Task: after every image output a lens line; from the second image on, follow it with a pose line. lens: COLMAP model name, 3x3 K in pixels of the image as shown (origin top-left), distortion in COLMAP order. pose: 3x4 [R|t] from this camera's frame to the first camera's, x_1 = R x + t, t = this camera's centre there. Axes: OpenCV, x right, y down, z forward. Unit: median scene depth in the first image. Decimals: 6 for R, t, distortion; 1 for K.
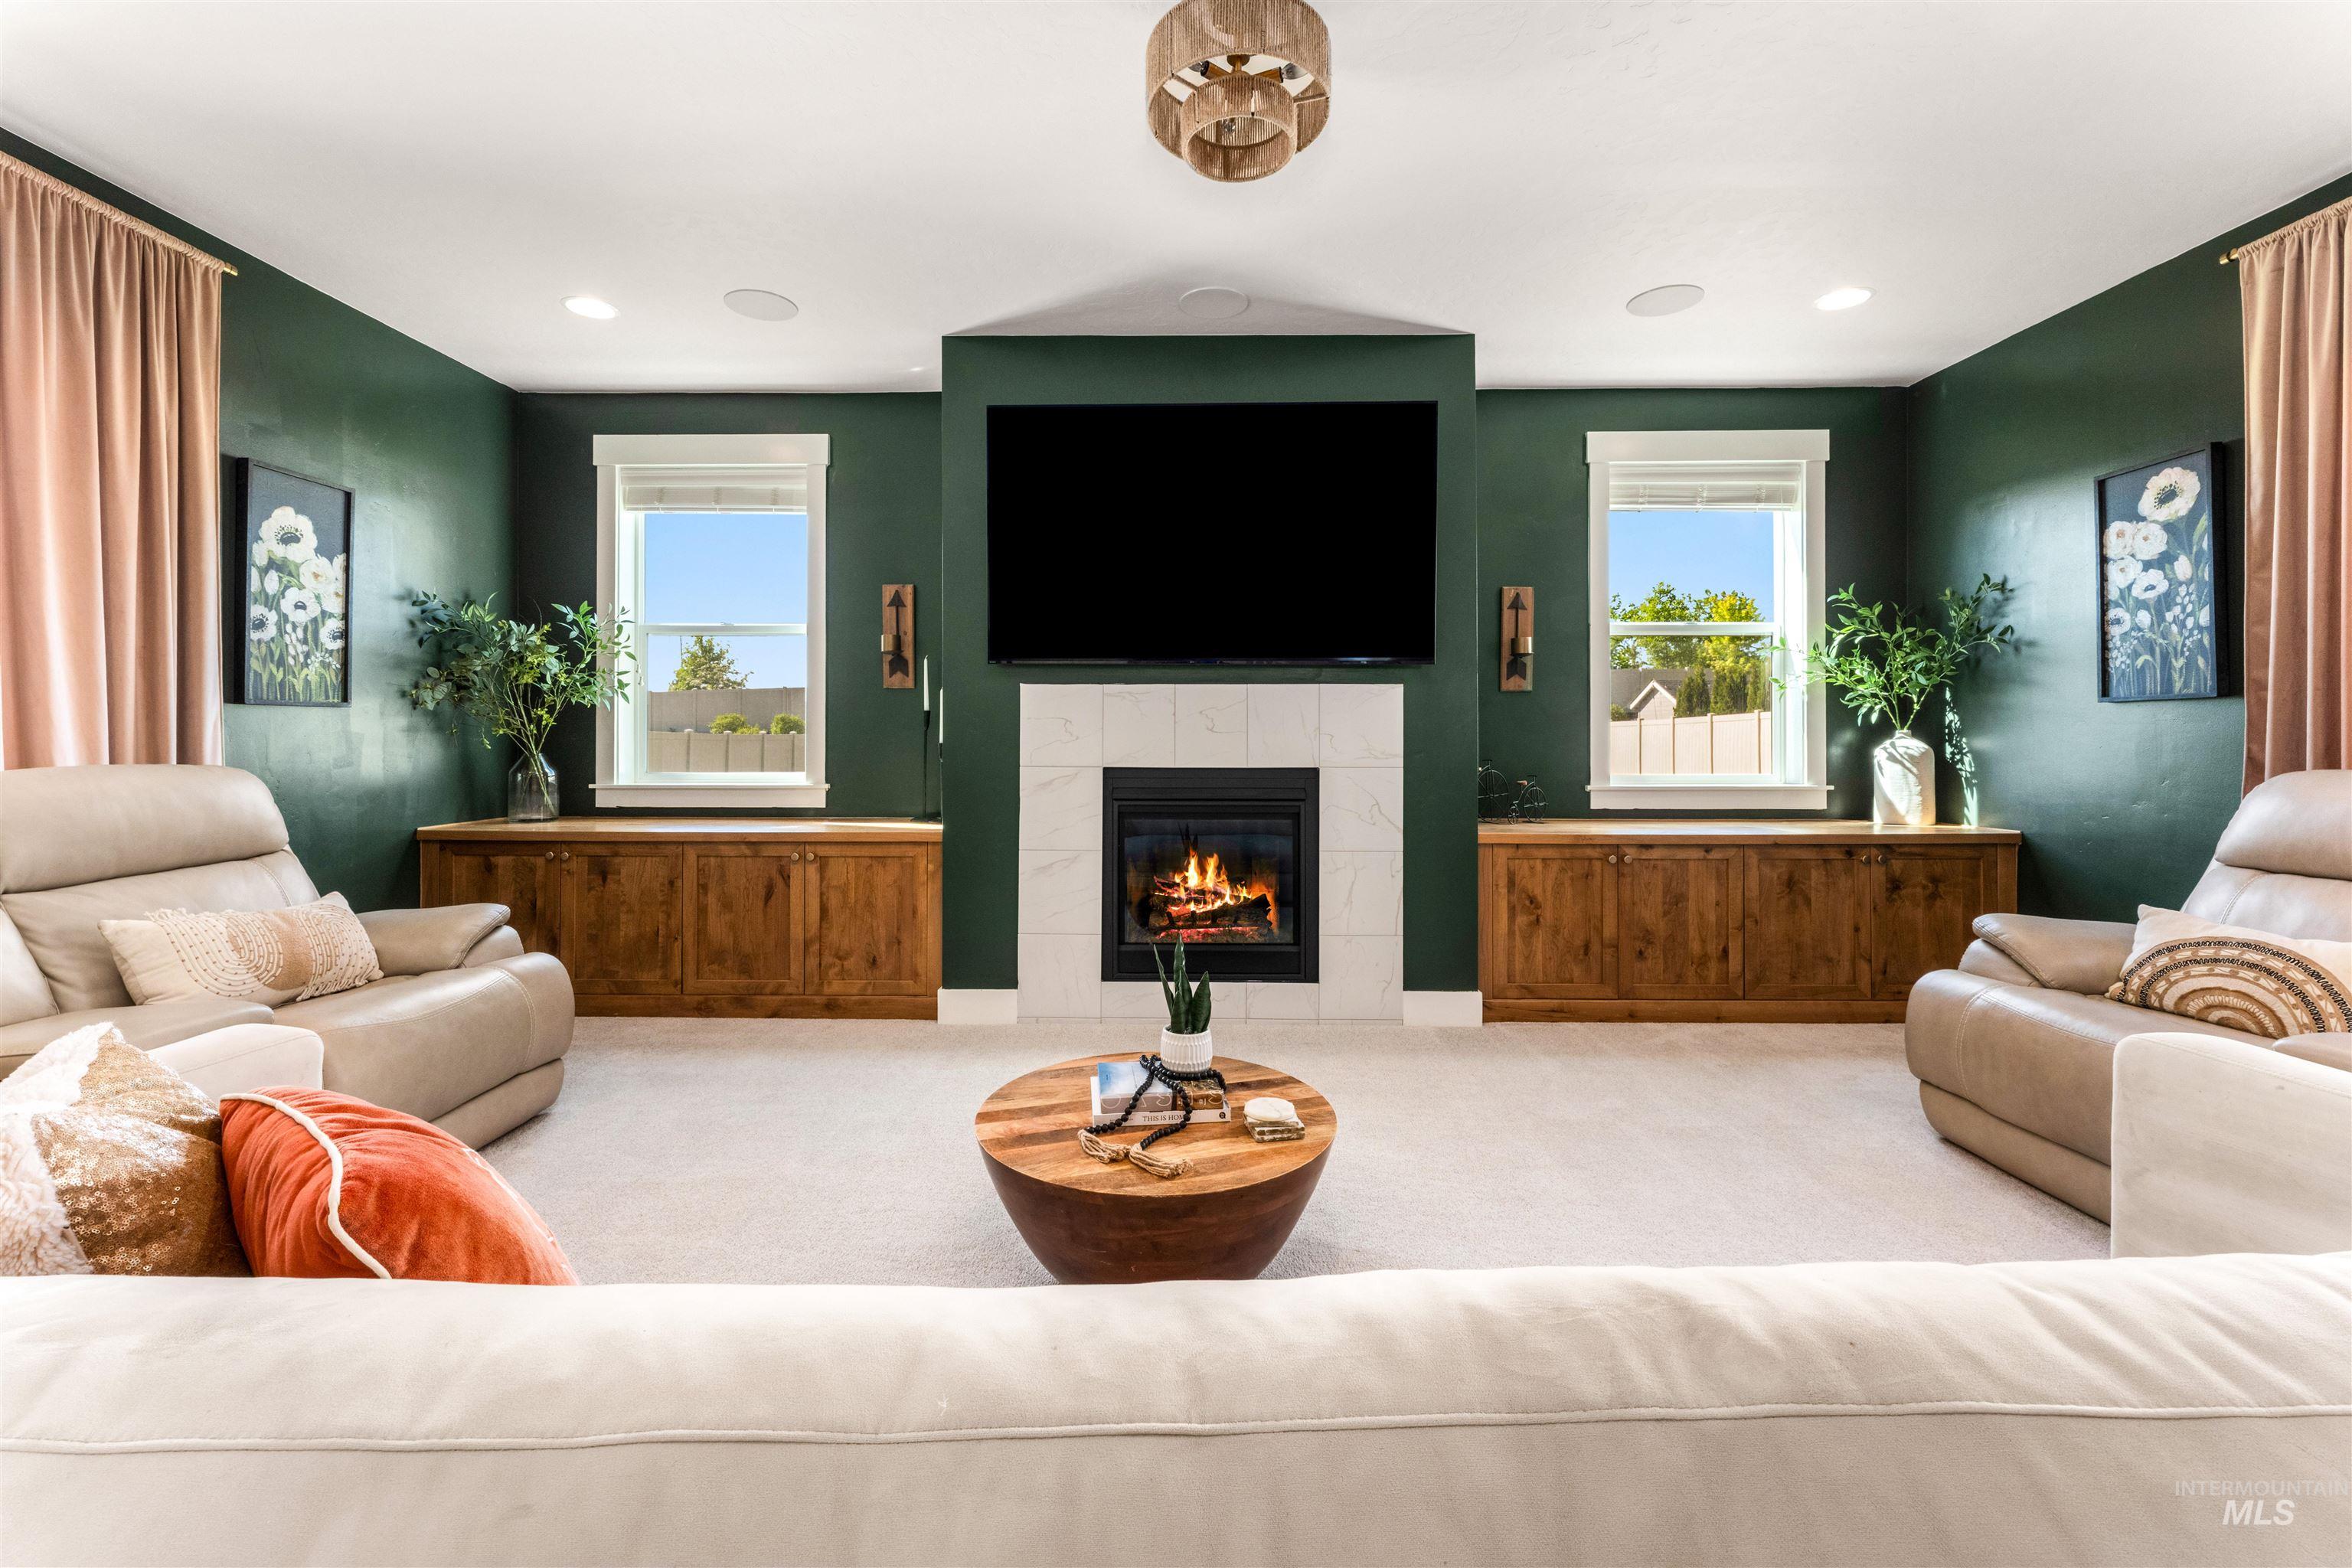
lens RADIAL K [[954.5, 0, 1169.2], [0, 954.5, 732.3], [0, 0, 1]] dist [-0.001211, -0.000223]
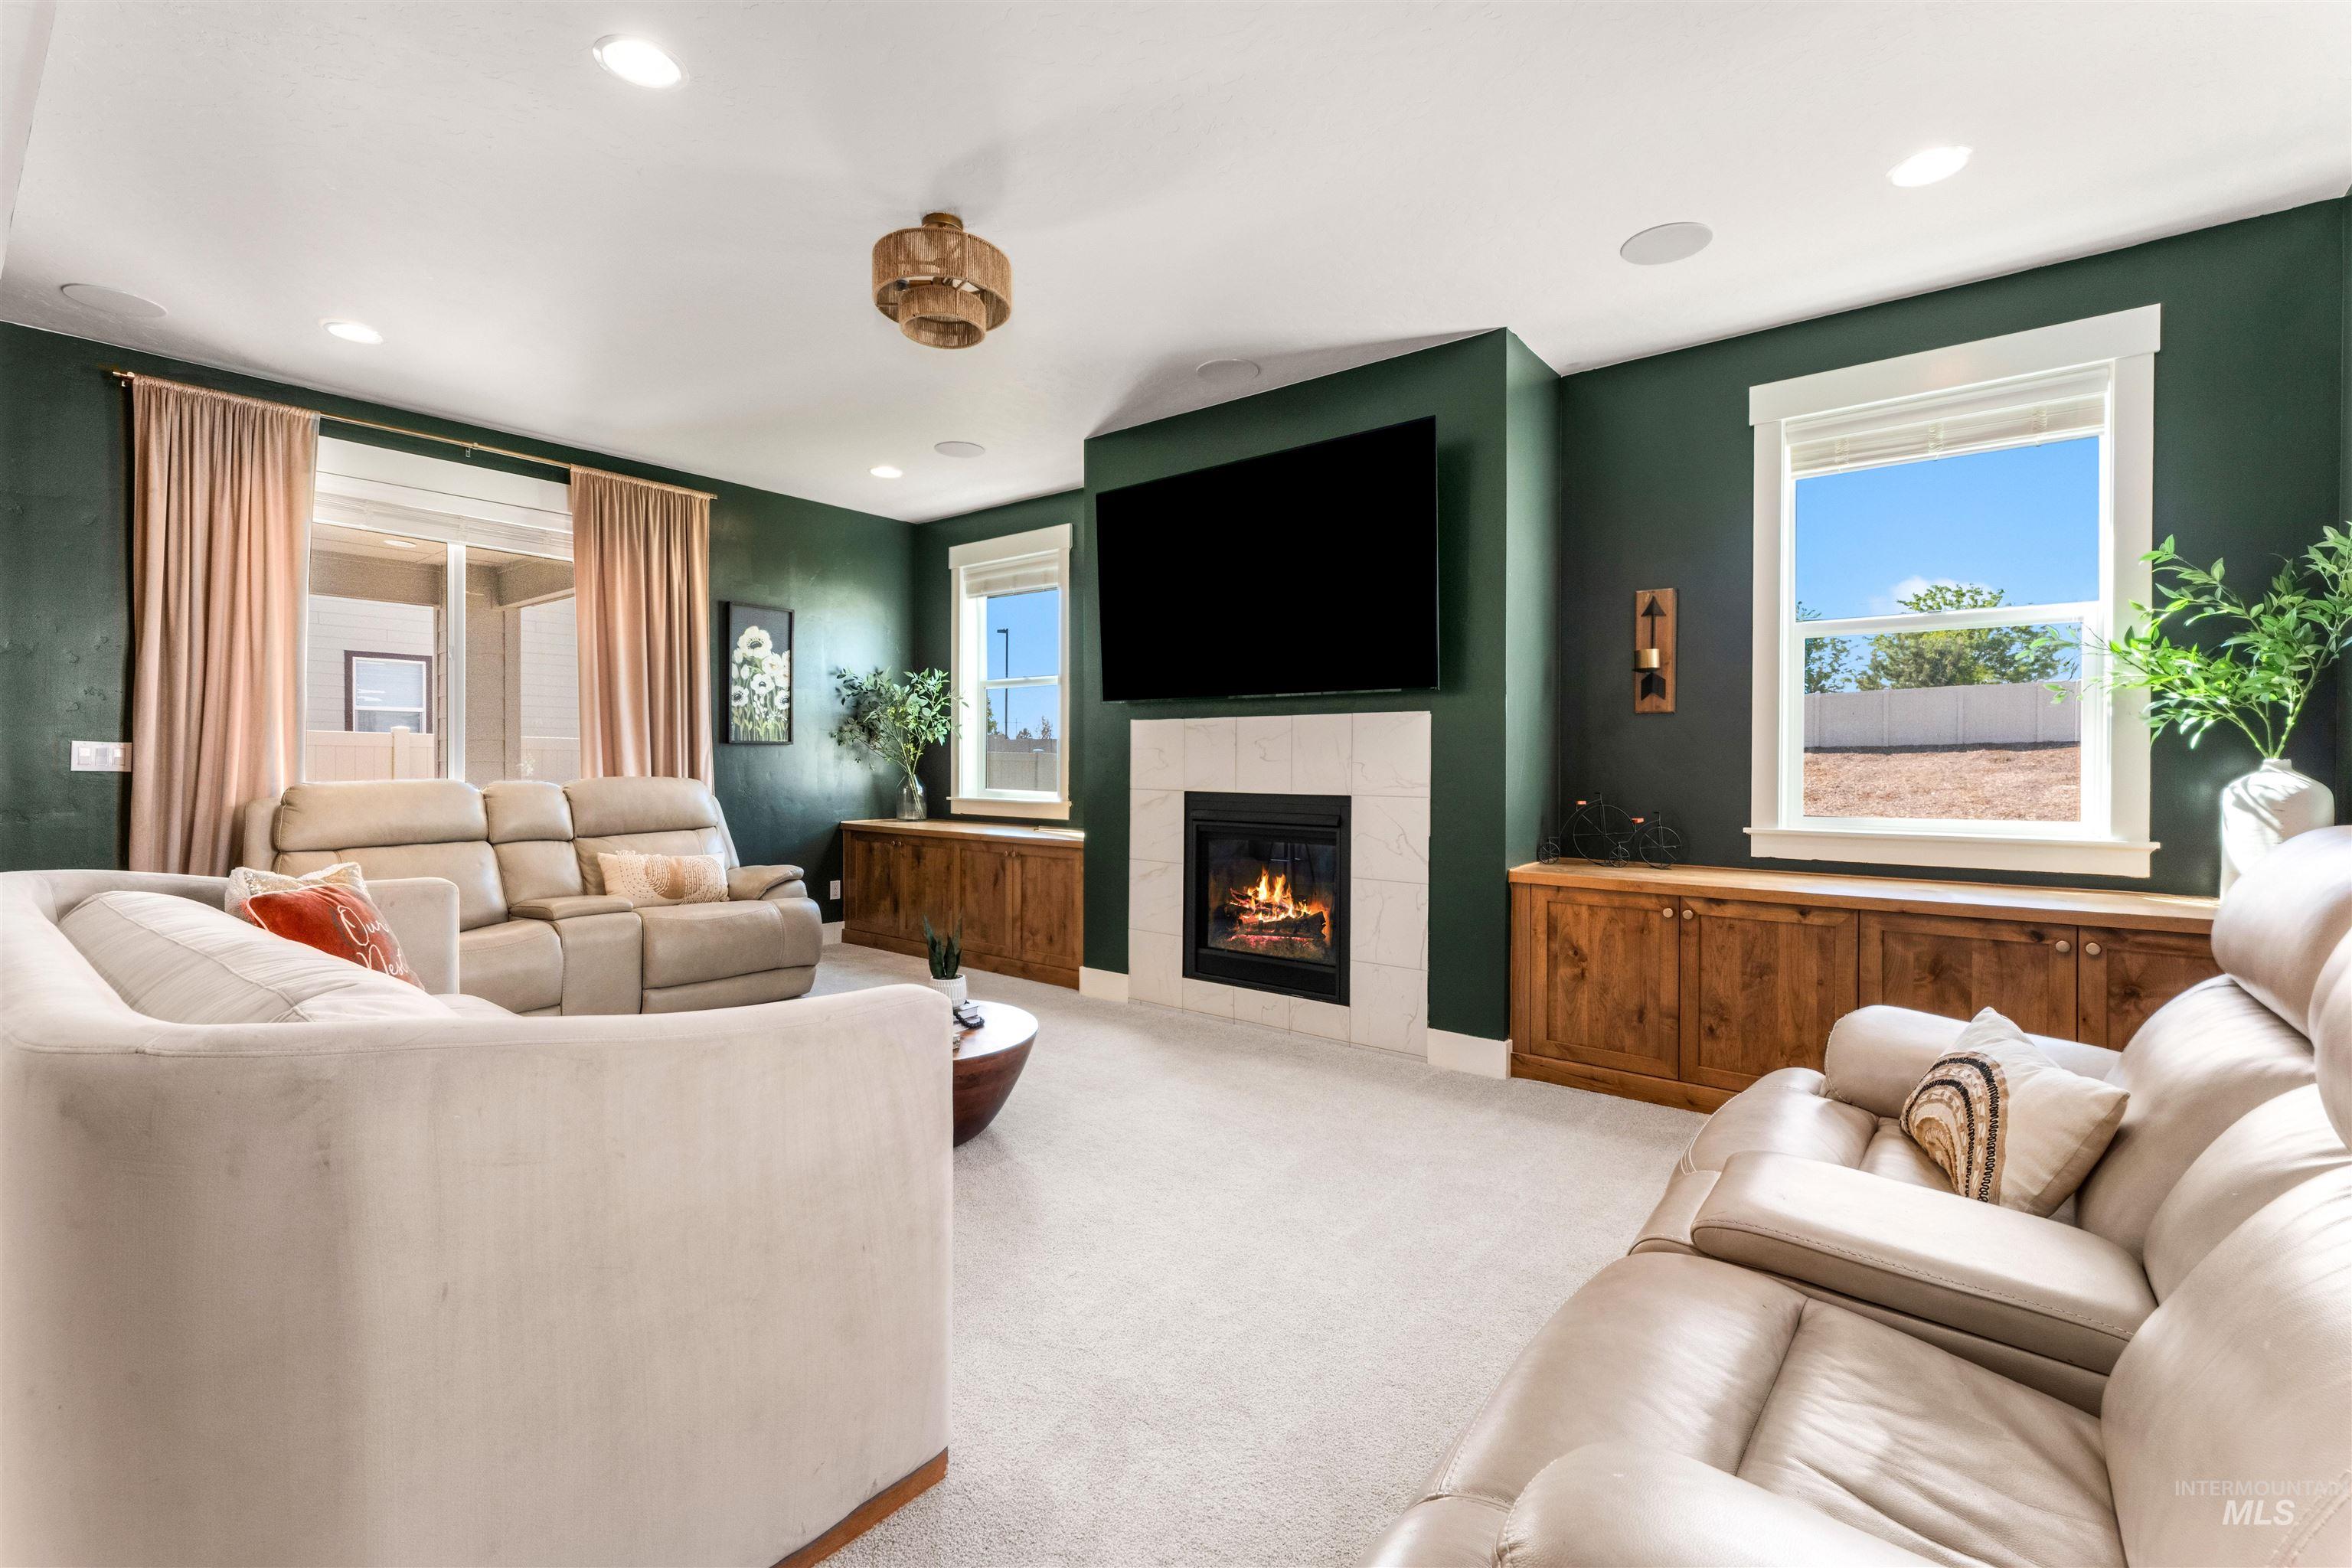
lens RADIAL K [[1010.7, 0, 1174.7], [0, 1010.7, 773.9], [0, 0, 1]] dist [-0.001021, -0.000148]
pose [[0.790196, 0.009586, -0.612779, 0.660081], [-0.001695, 0.999908, 0.013455, -0.000273], [0.612852, -0.009593, 0.790140, 0.033087]]
